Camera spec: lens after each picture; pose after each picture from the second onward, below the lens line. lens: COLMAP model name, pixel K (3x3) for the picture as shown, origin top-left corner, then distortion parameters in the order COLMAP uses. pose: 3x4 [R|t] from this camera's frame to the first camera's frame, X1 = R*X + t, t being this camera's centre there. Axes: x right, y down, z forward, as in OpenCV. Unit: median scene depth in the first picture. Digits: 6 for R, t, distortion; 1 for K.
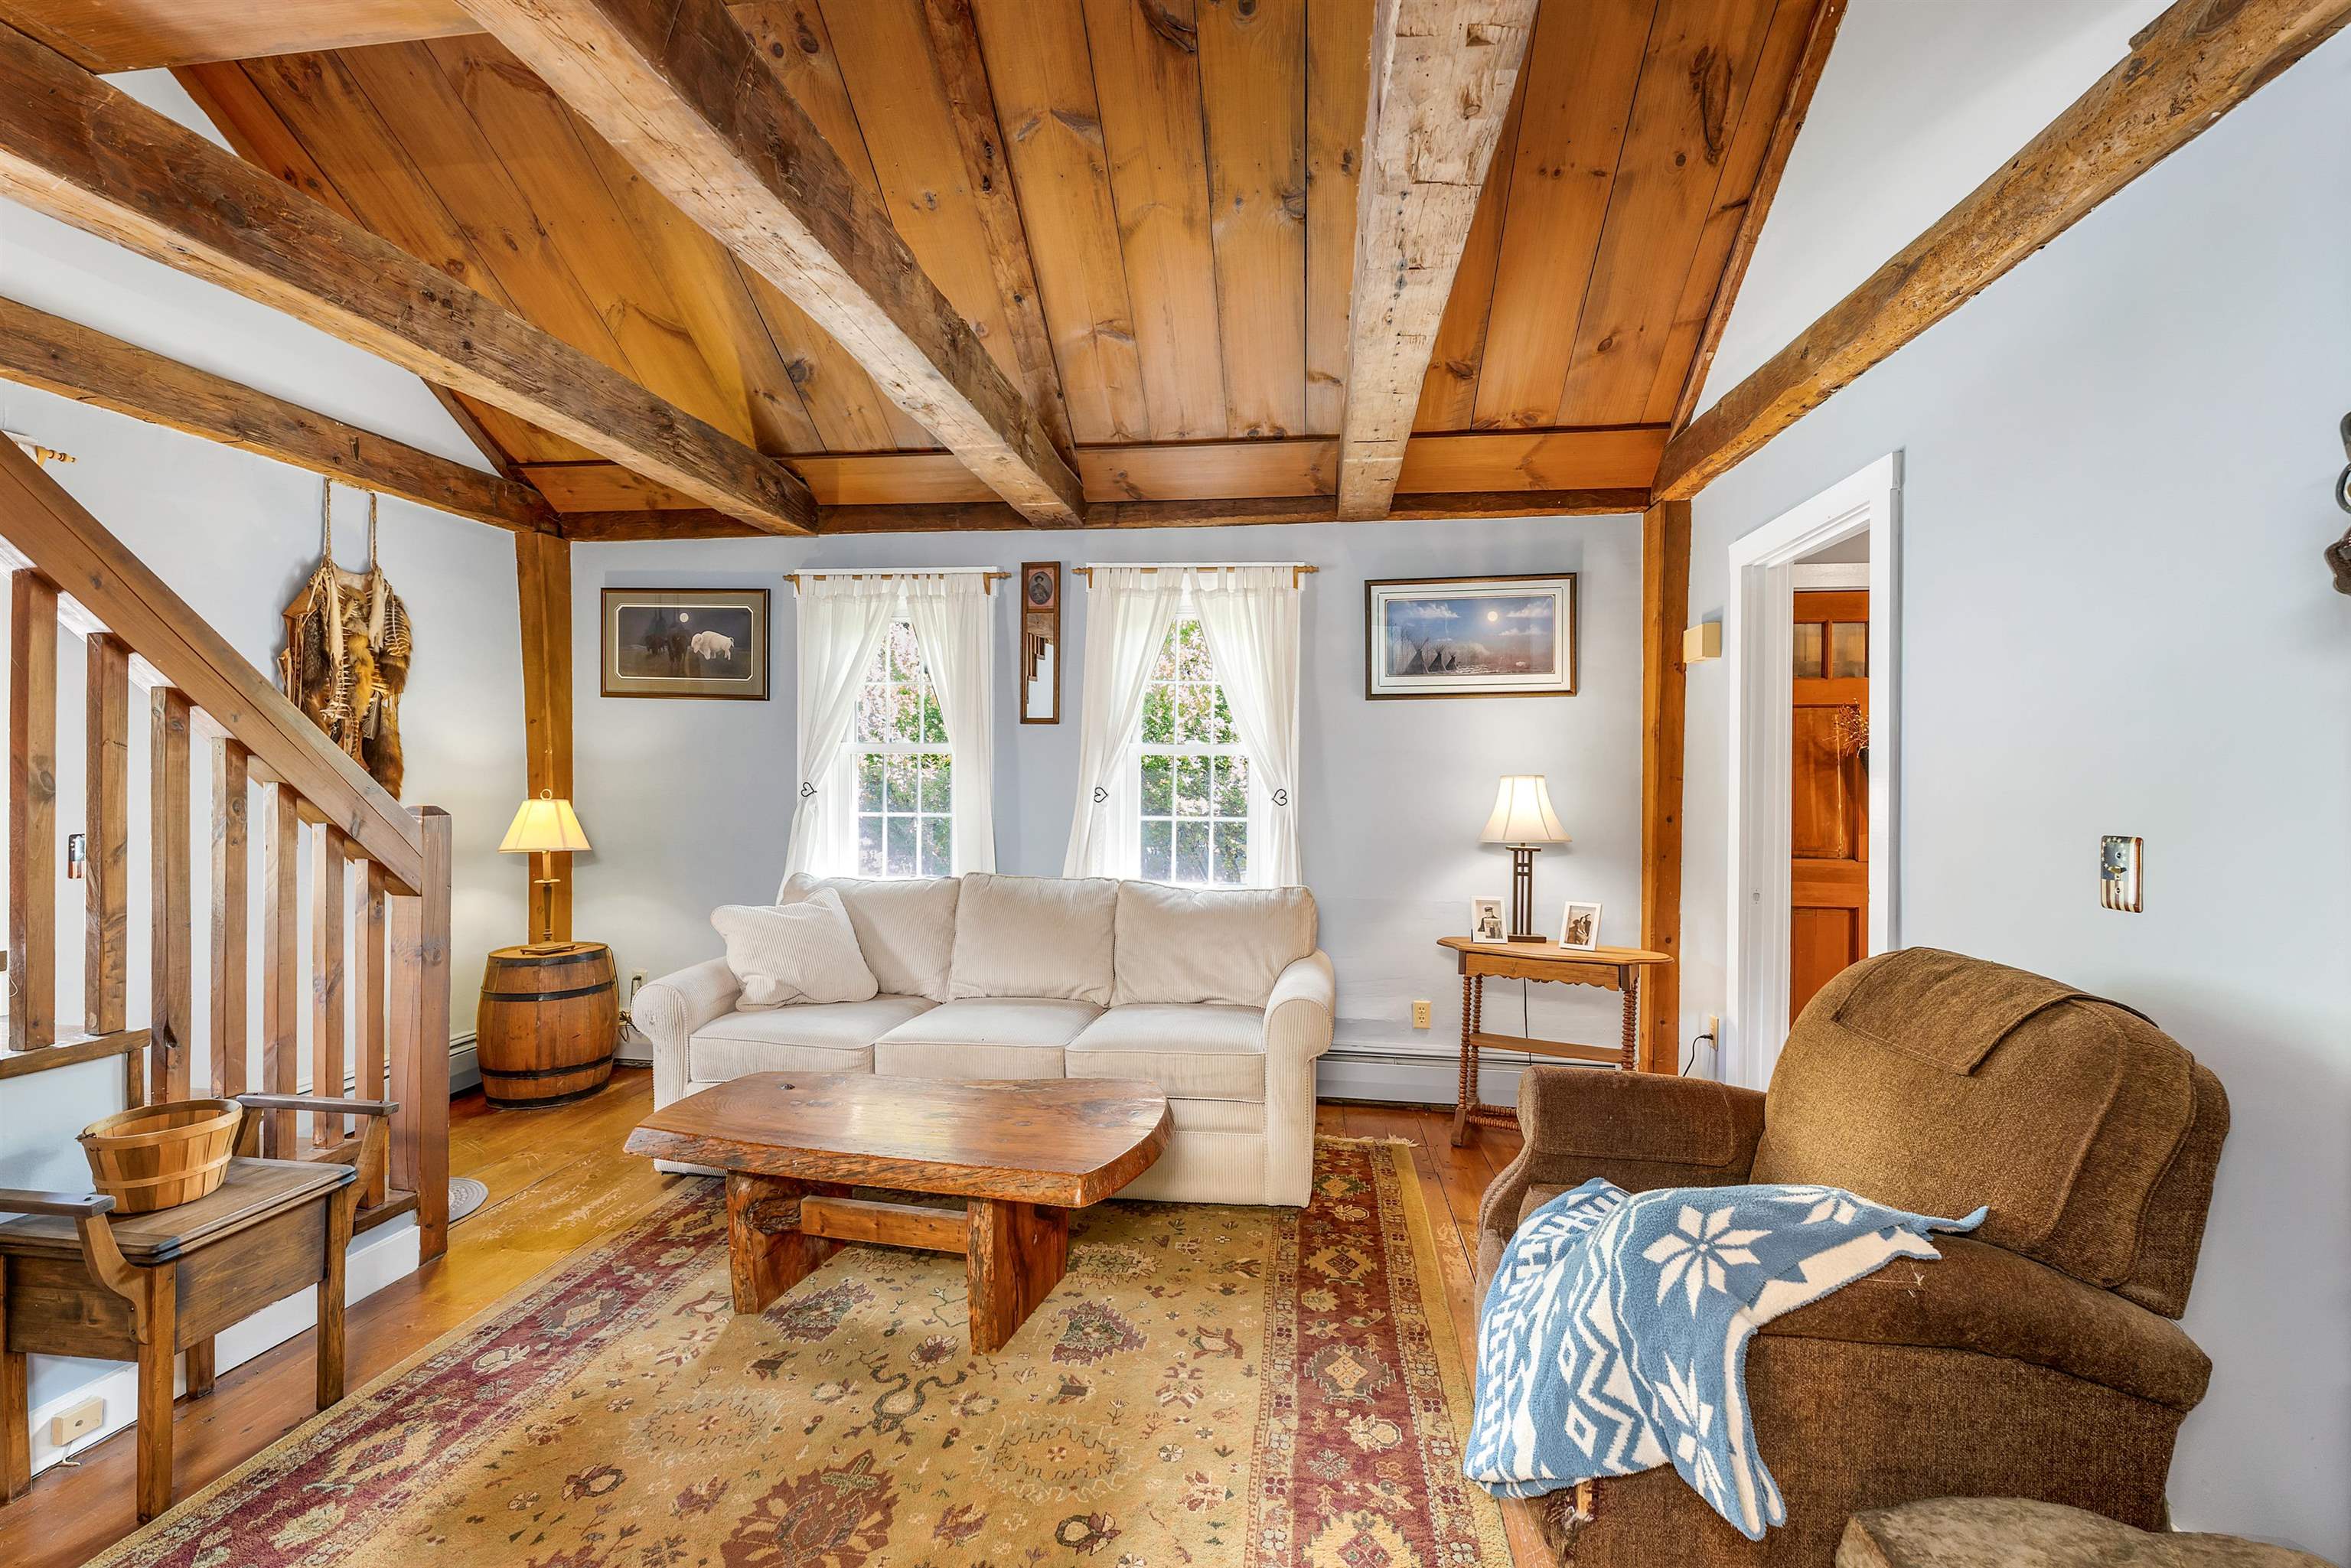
lens RADIAL K [[993.2, 0, 1154.9], [0, 993.2, 770.9], [0, 0, 1]] dist [0.004533, -0.001455]
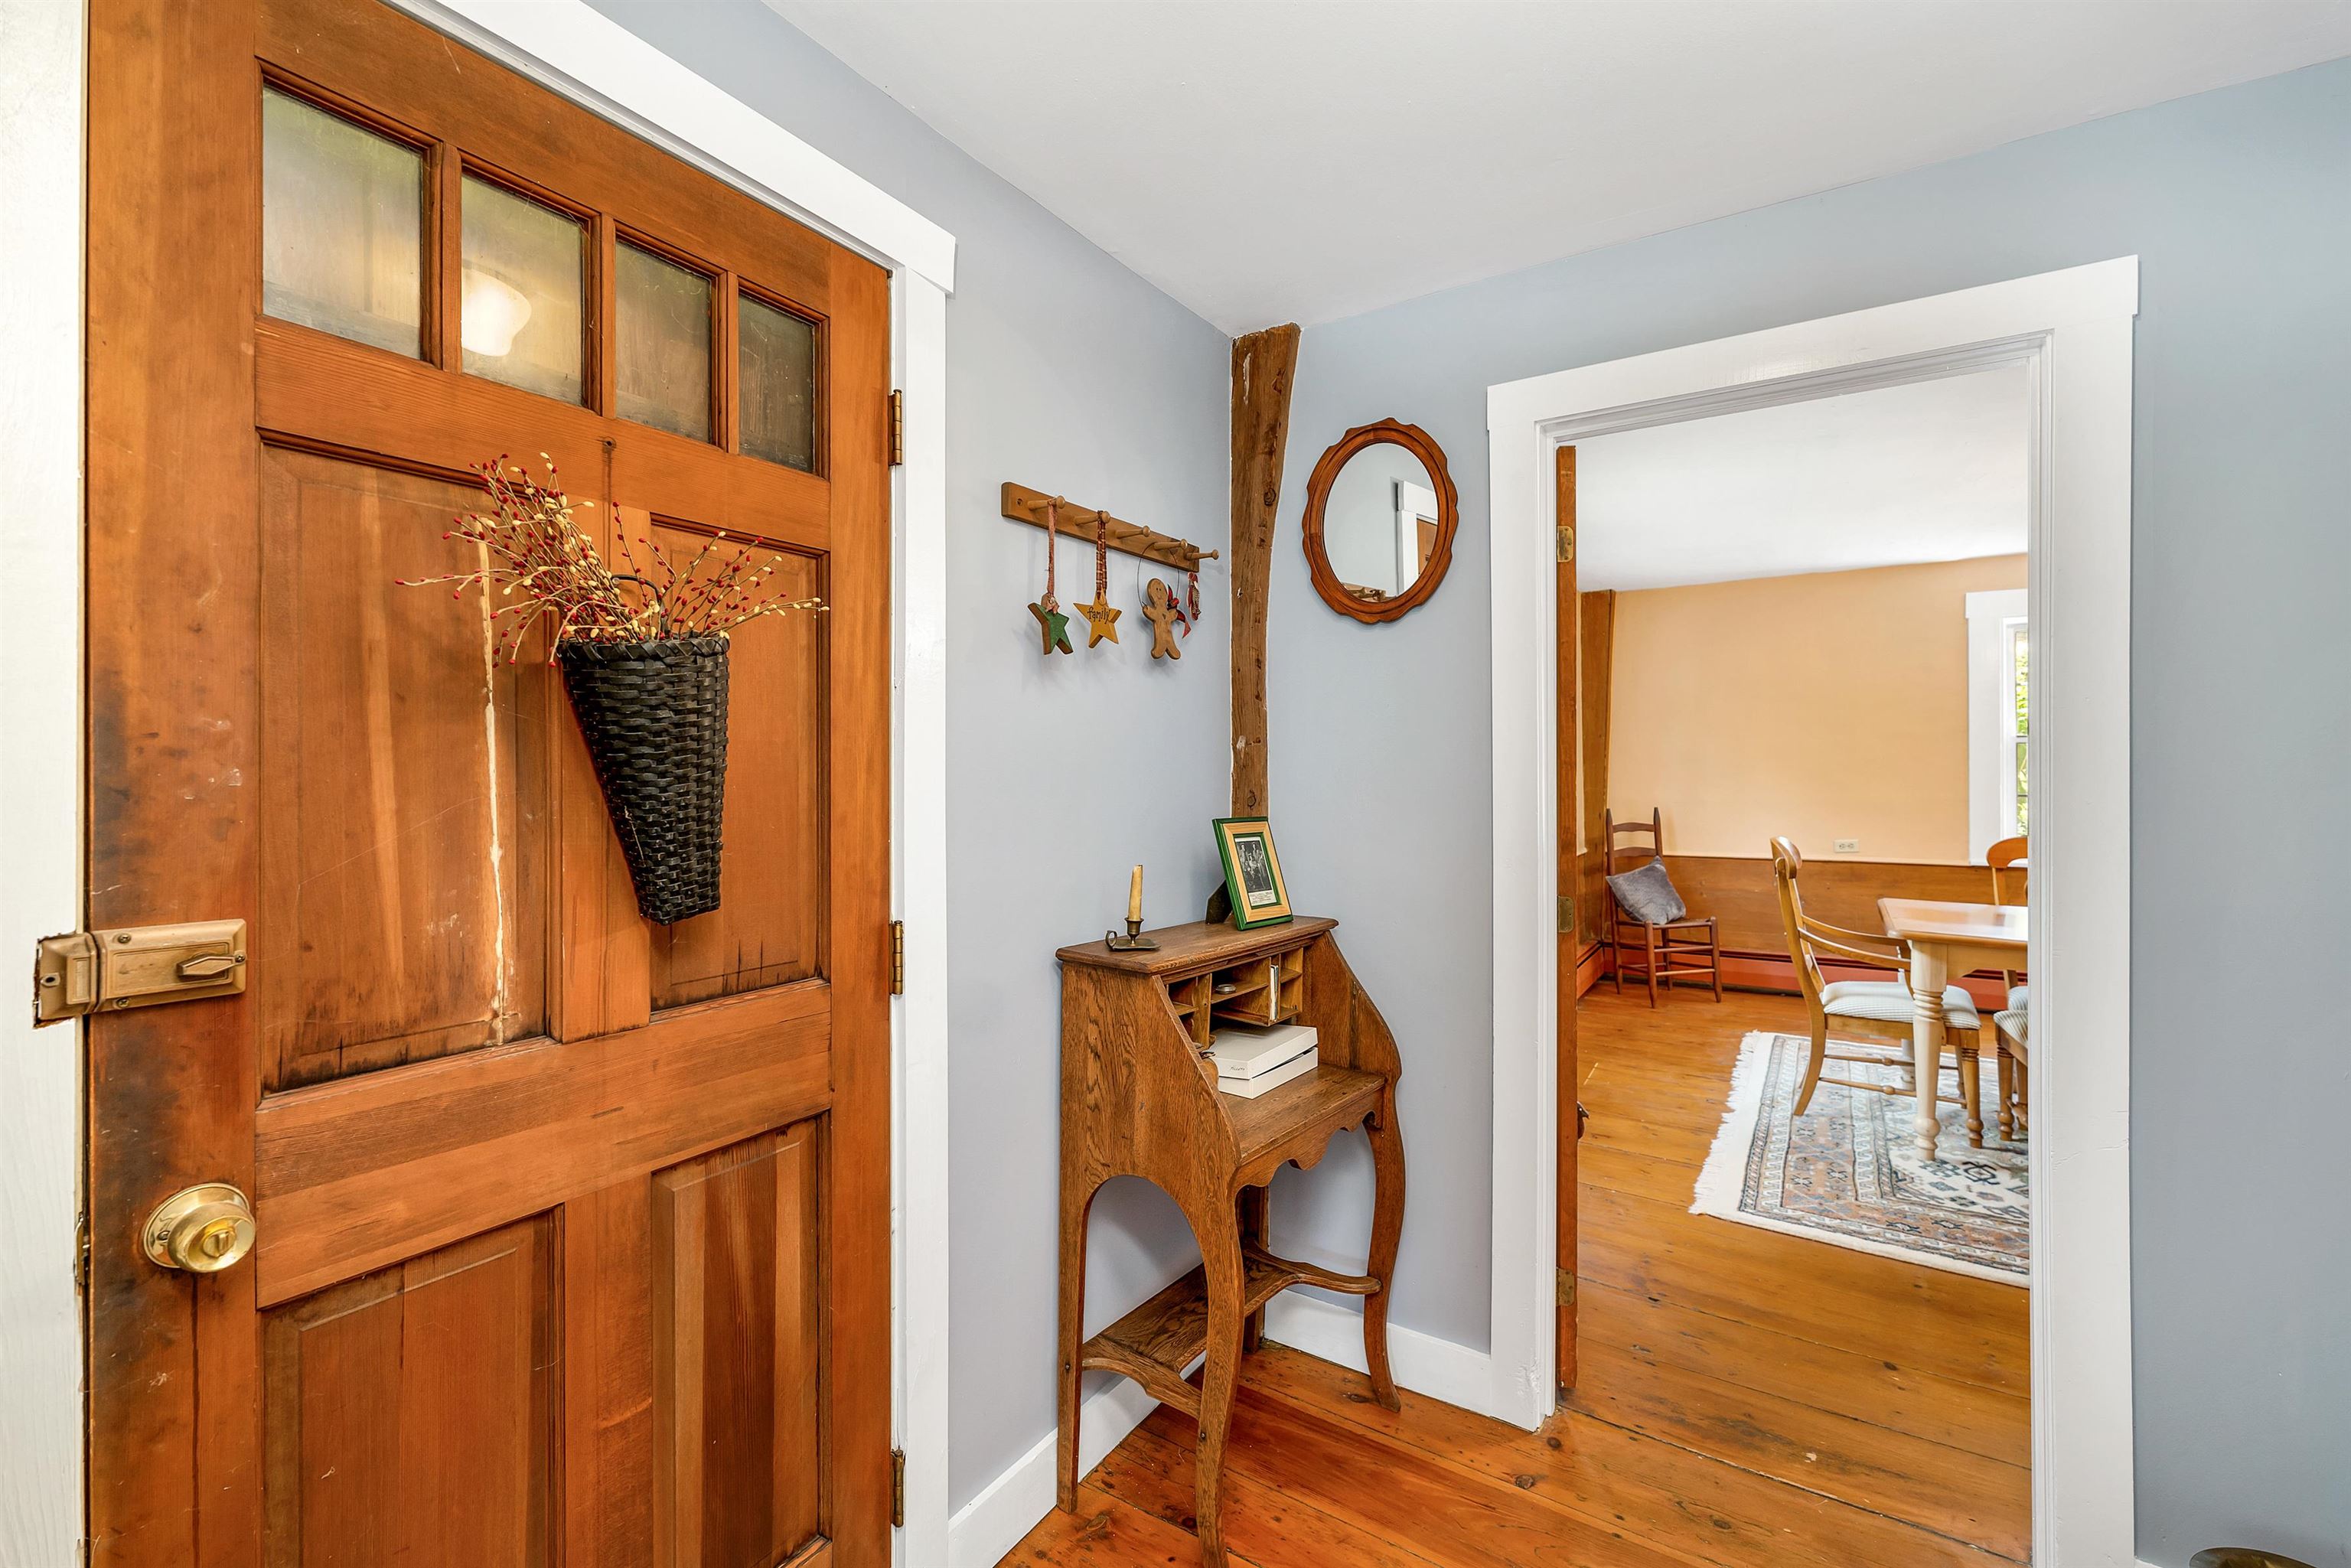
lens RADIAL K [[993.2, 0, 1176.0], [0, 993.2, 773.2], [0, 0, 1]] dist [0.004533, -0.001455]
pose [[0.423593, -0.004964, 0.905839, 0.530711], [-0.000123, 0.999985, 0.005537, 0.012469], [-0.905852, -0.002457, 0.423586, 0.729275]]
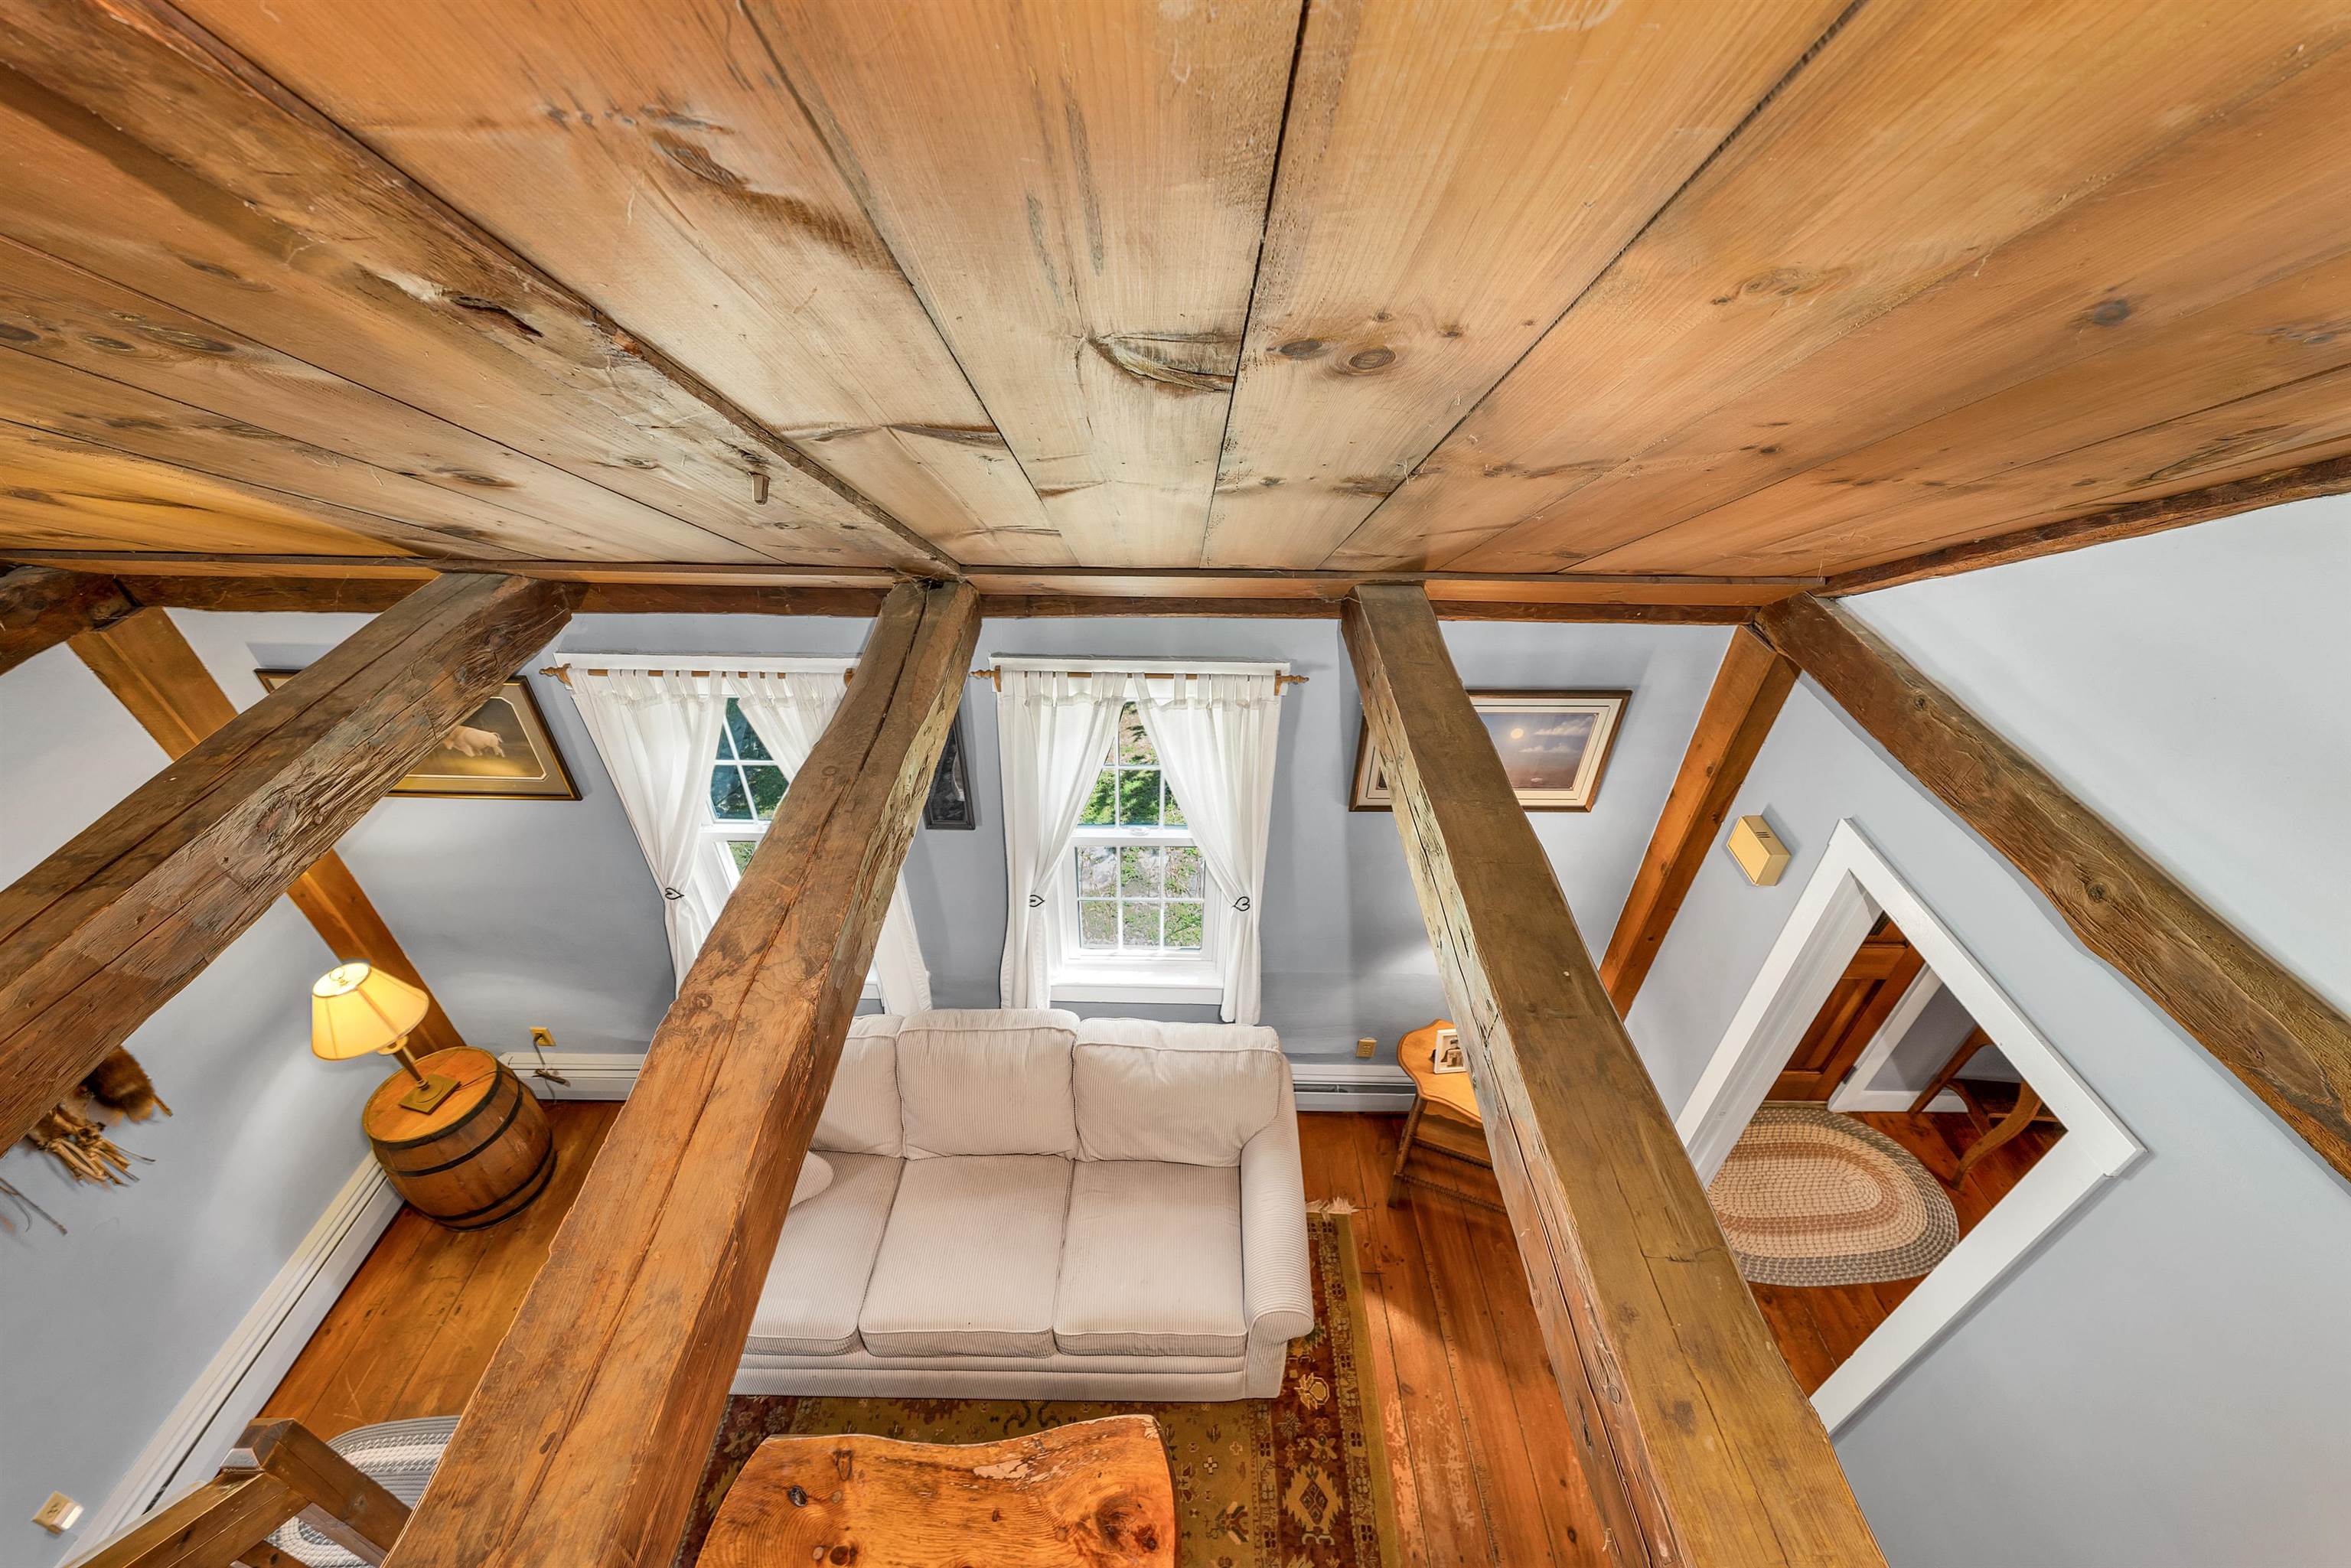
lens RADIAL K [[993.2, 0, 1162.7], [0, 993.2, 769.8], [0, 0, 1]] dist [0.004533, -0.001455]
pose [[0.990169, -0.087096, 0.109451, -0.034243], [0.002782, 0.794594, 0.607135, -0.662656], [-0.139848, -0.600862, 0.787024, 0.421986]]
